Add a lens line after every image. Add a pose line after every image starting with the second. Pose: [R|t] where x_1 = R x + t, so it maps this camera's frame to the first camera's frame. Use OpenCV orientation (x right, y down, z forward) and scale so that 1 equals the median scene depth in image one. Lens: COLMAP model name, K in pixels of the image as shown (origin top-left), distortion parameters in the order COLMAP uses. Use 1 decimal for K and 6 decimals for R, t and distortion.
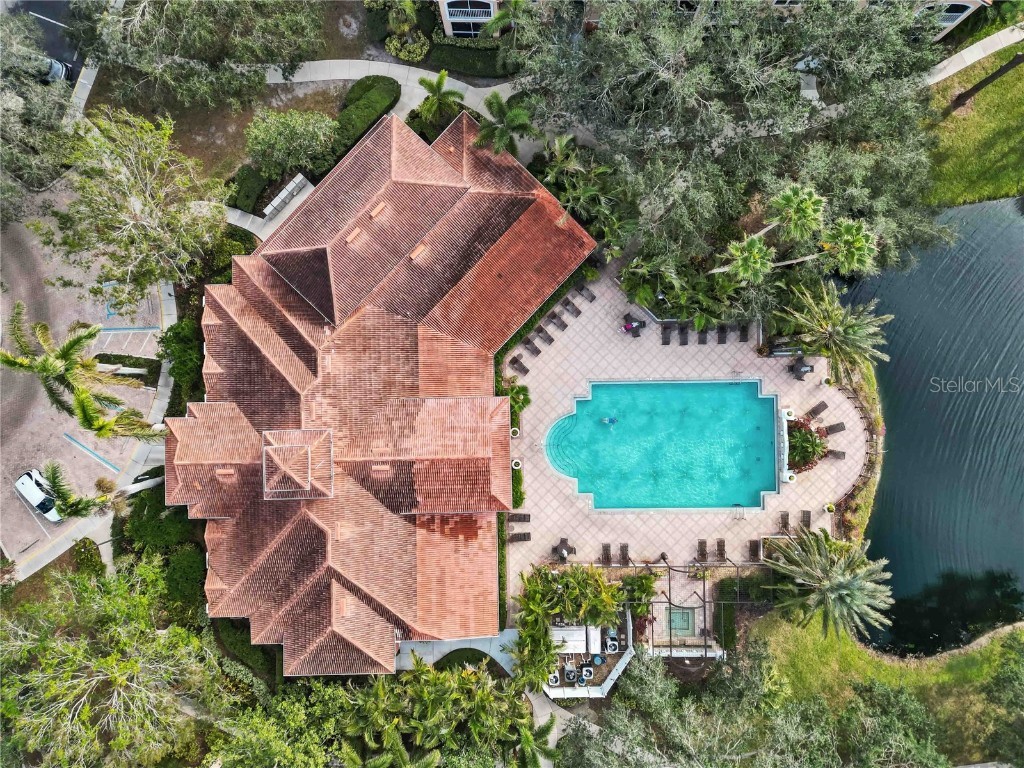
lens RADIAL K [[710.2, 0, 514.0], [0, 710.2, 385.0], [0, 0, 1]] dist [0.055461, -0.004491]
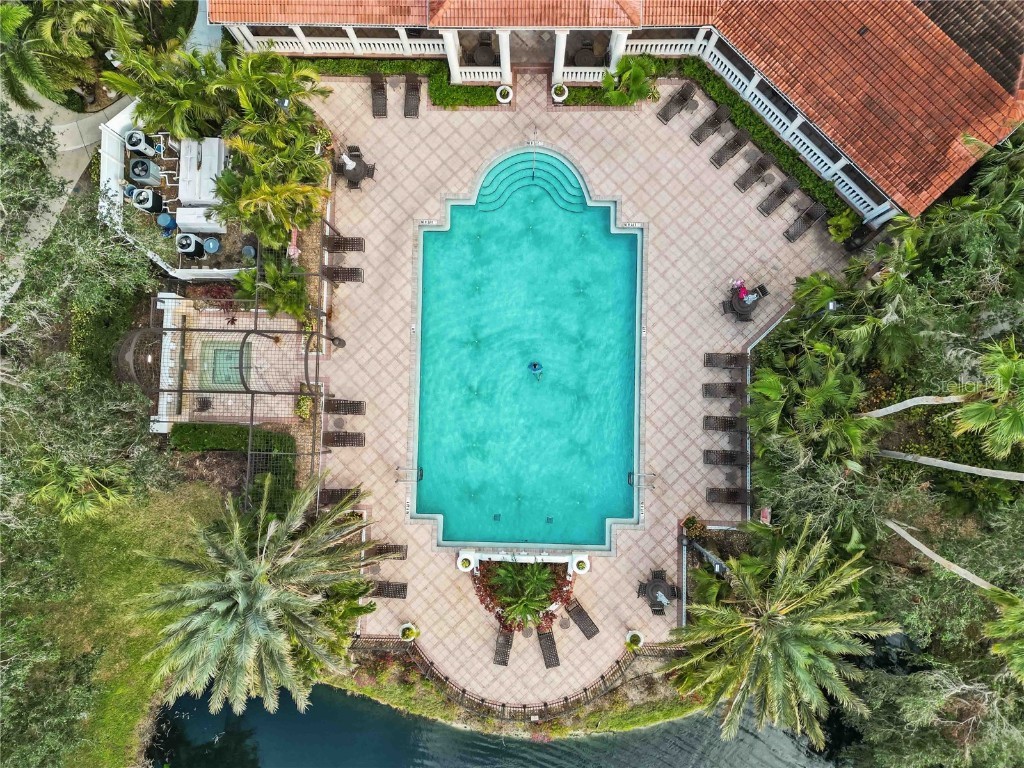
lens RADIAL K [[710.2, 0, 507.7], [0, 710.2, 381.0], [0, 0, 1]] dist [0.055461, -0.004491]
pose [[-0.037558, 0.998348, -0.043478, 0.261530], [-0.998743, -0.036056, 0.034833, 0.080993], [0.033208, 0.044731, 0.998447, 0.428402]]
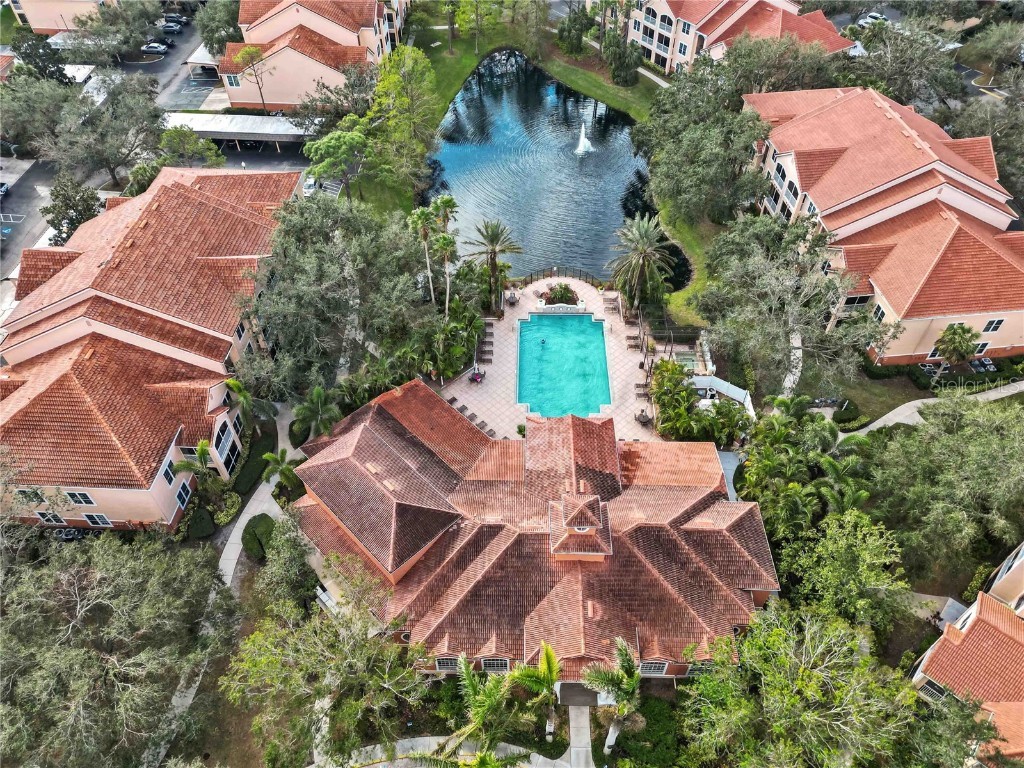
lens RADIAL K [[710.2, 0, 508.4], [0, 710.2, 384.1], [0, 0, 1]] dist [0.055461, -0.004491]
pose [[0.041391, -0.711844, 0.701117, -0.817319], [0.999142, 0.028512, -0.030037, 0.020295], [0.001391, 0.701759, 0.712413, 0.019637]]
